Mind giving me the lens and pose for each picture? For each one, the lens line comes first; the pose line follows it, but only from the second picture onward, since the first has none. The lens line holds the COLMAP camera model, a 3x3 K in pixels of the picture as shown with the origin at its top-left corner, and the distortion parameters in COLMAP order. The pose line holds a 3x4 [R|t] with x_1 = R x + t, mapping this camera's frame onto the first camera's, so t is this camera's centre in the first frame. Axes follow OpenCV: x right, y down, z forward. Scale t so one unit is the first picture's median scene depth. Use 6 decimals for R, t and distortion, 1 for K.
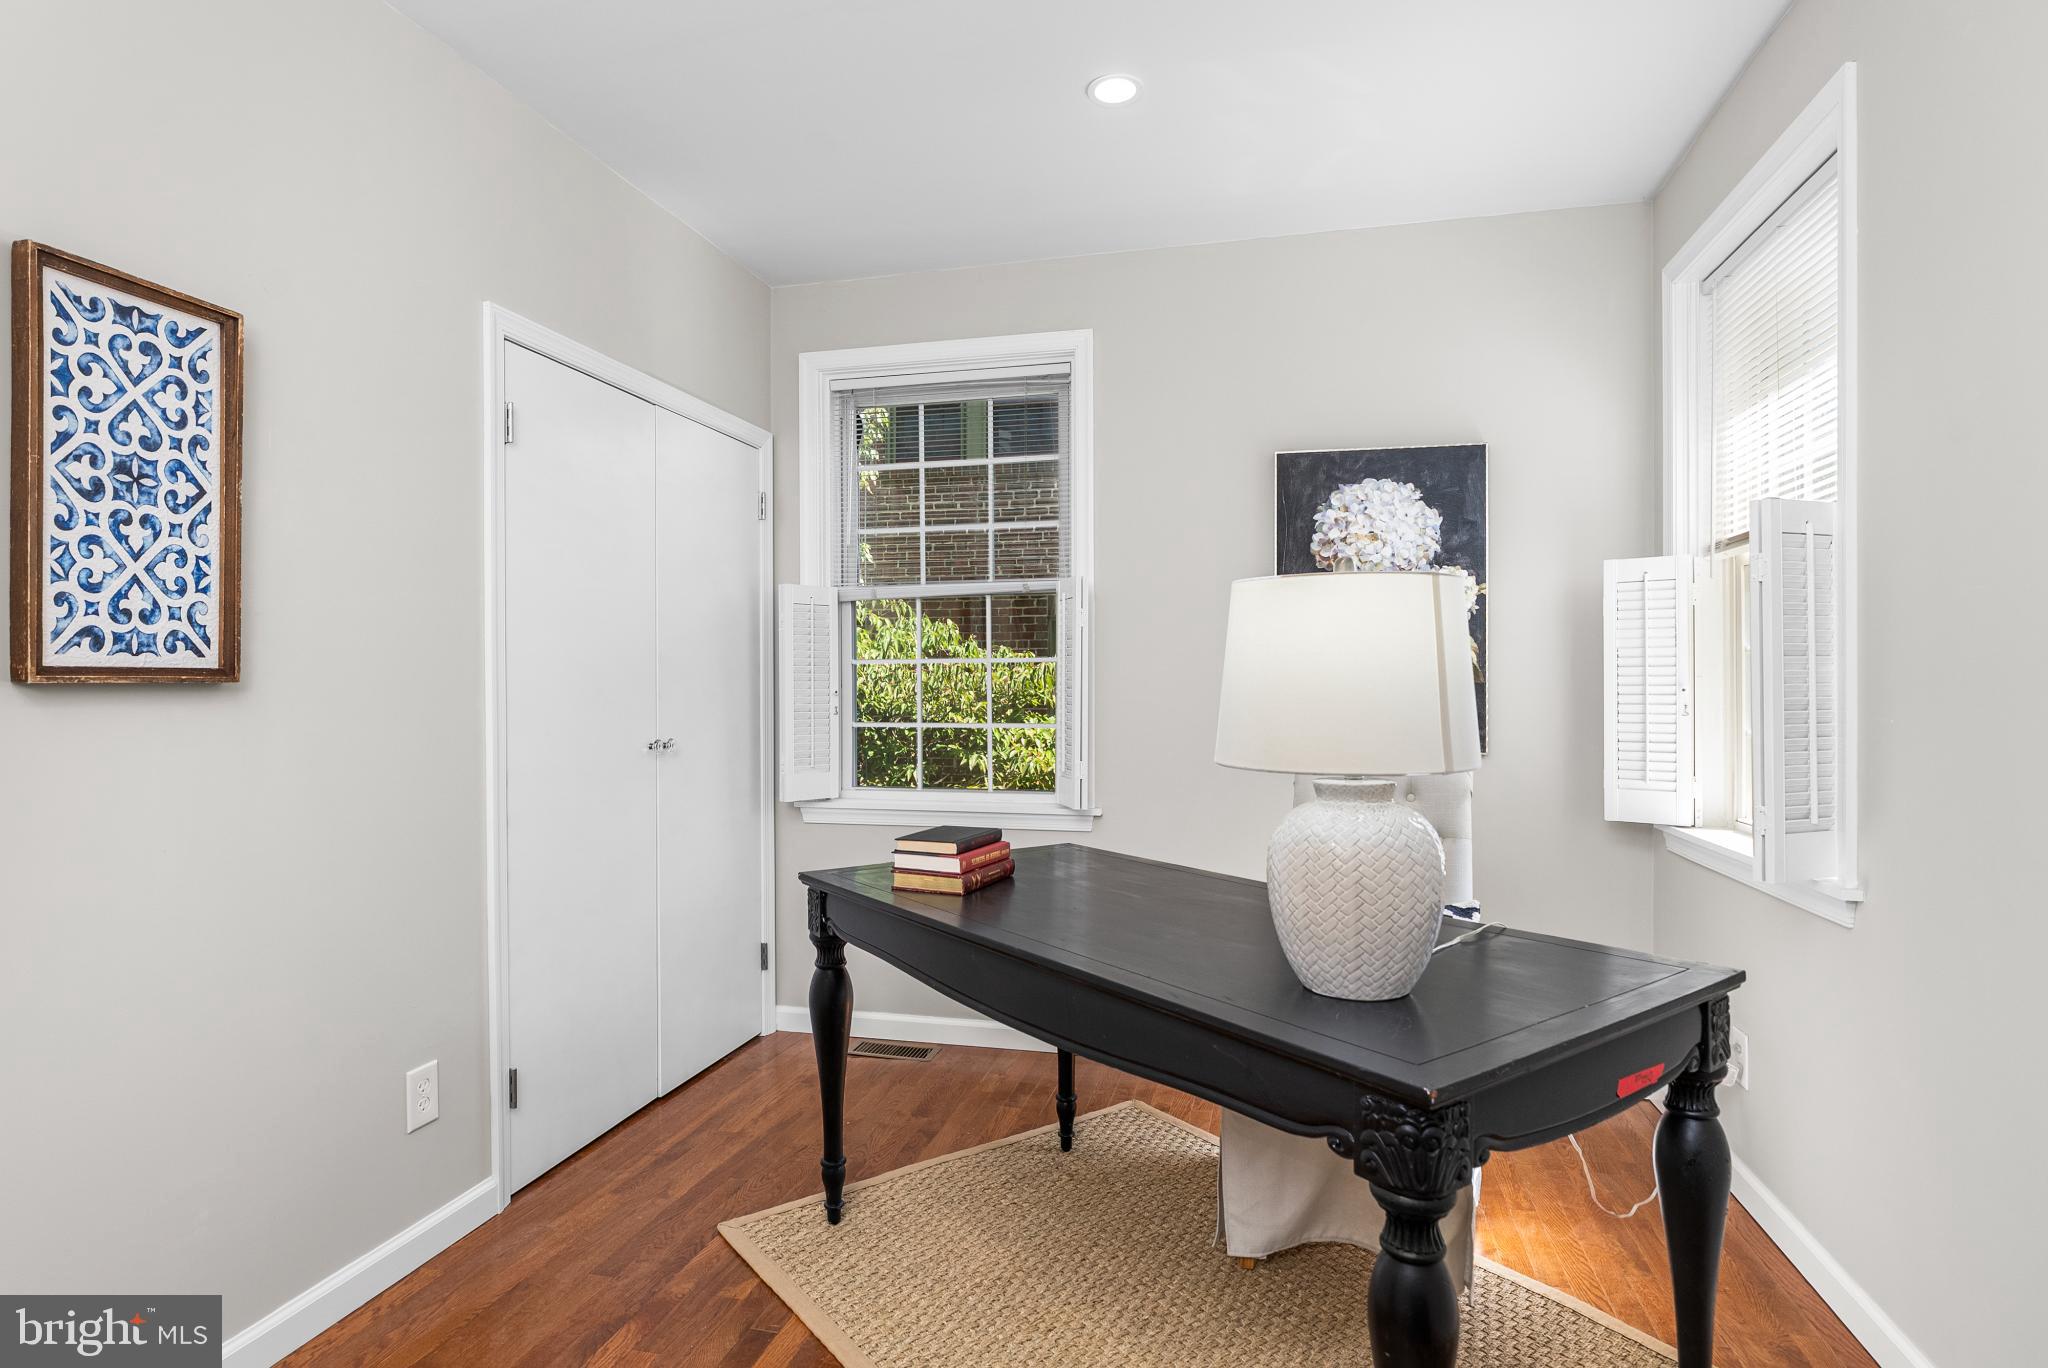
lens RADIAL K [[1091.6, 0, 1022.2], [0, 1091.6, 682.7], [0, 0, 1]] dist [0.001142, 0.000295]
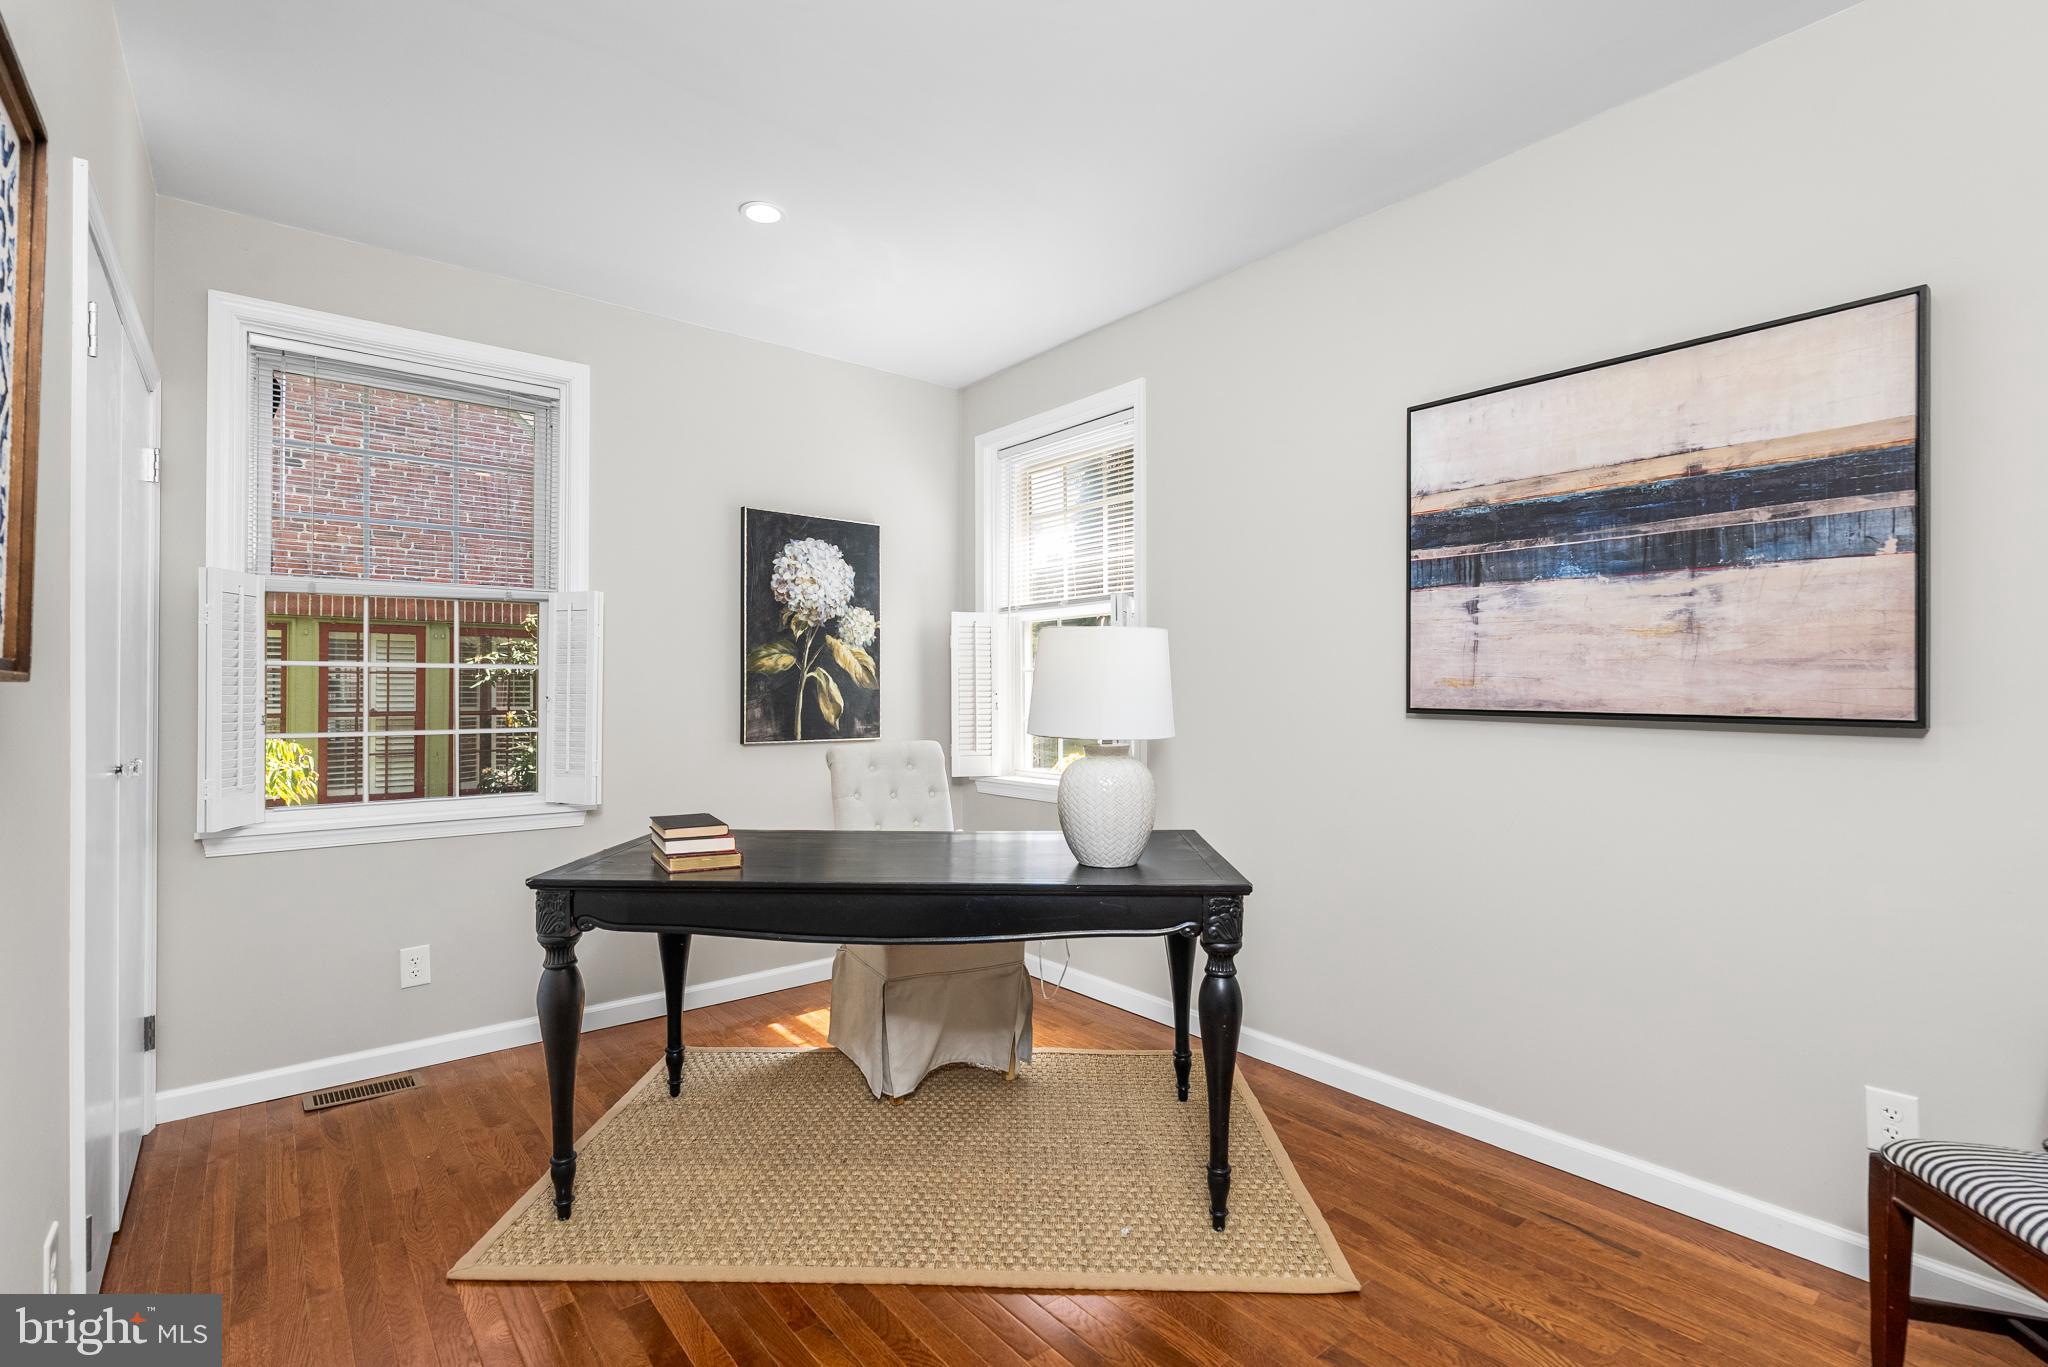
lens RADIAL K [[930.3, 0, 1023.1], [0, 930.3, 683.6], [0, 0, 1]] dist [-0.012031, 0.000929]
pose [[0.595289, 0.006795, 0.803483, -0.451055], [0.000450, 0.999961, -0.008790, 0.003583], [-0.803511, 0.005595, 0.595263, 0.105502]]
